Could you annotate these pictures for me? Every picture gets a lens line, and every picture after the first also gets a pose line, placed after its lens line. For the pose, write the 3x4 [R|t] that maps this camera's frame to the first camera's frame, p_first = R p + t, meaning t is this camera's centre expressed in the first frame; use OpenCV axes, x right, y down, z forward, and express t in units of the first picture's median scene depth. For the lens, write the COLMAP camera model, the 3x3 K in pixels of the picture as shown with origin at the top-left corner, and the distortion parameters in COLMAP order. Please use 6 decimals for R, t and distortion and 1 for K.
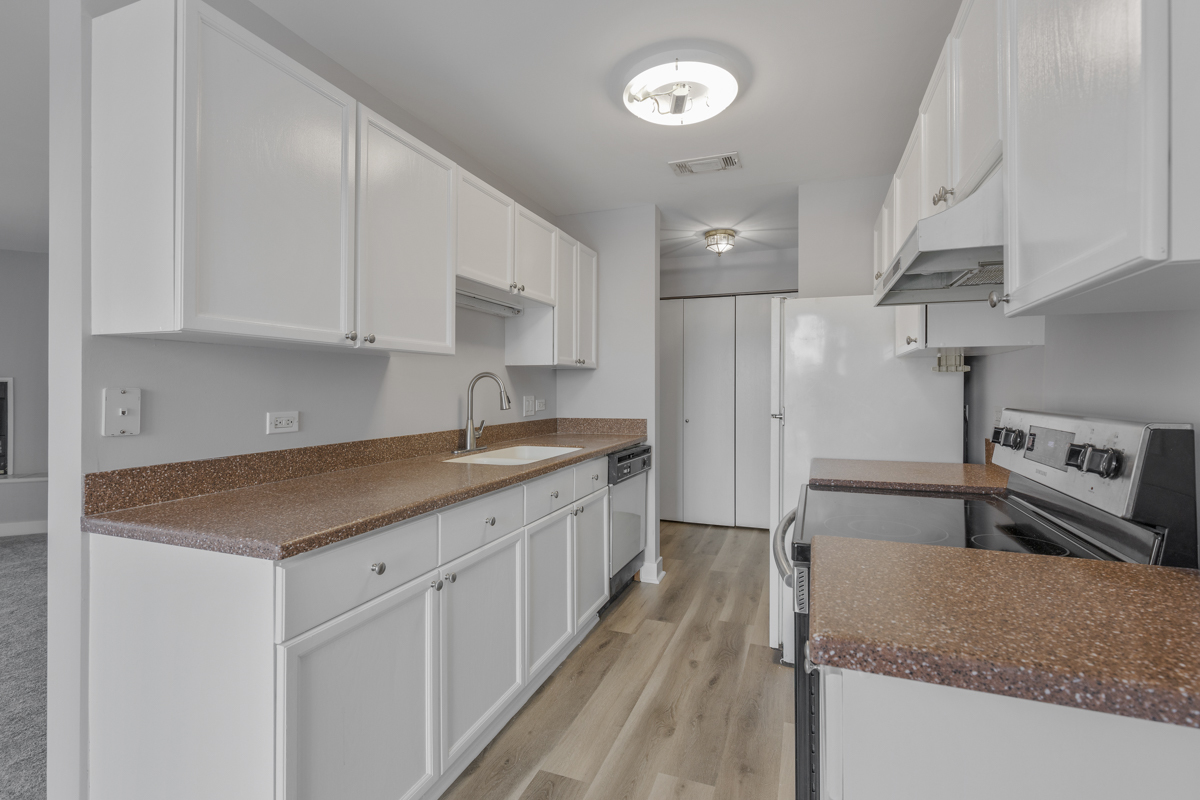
lens RADIAL K [[542.6, 0, 622.4], [0, 542.6, 387.3], [0, 0, 1]] dist [0.008526, -0.001800]
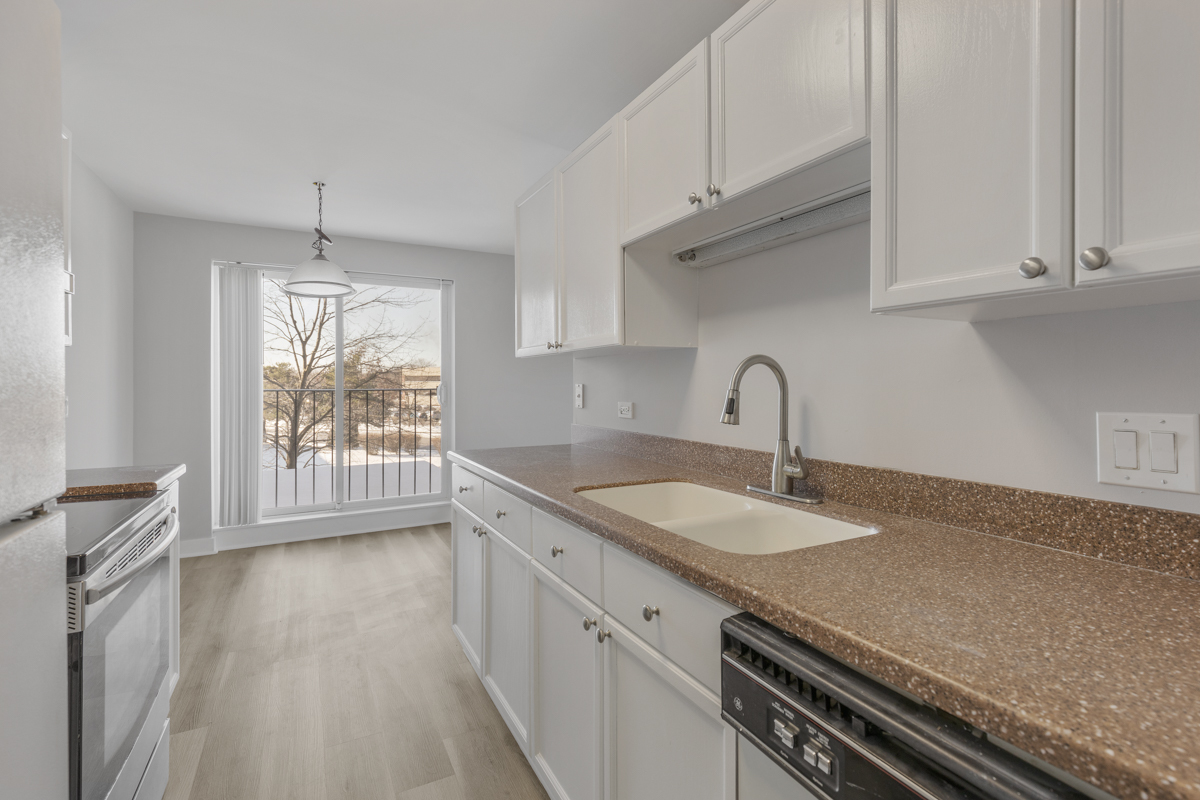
lens RADIAL K [[542.6, 0, 598.3], [0, 542.6, 389.7], [0, 0, 1]] dist [0.008526, -0.001800]
pose [[-0.667372, 0.010268, -0.744654, 0.278185], [0.002821, 0.999933, 0.011260, 0.000176], [0.744719, 0.005415, -0.667356, 1.290484]]
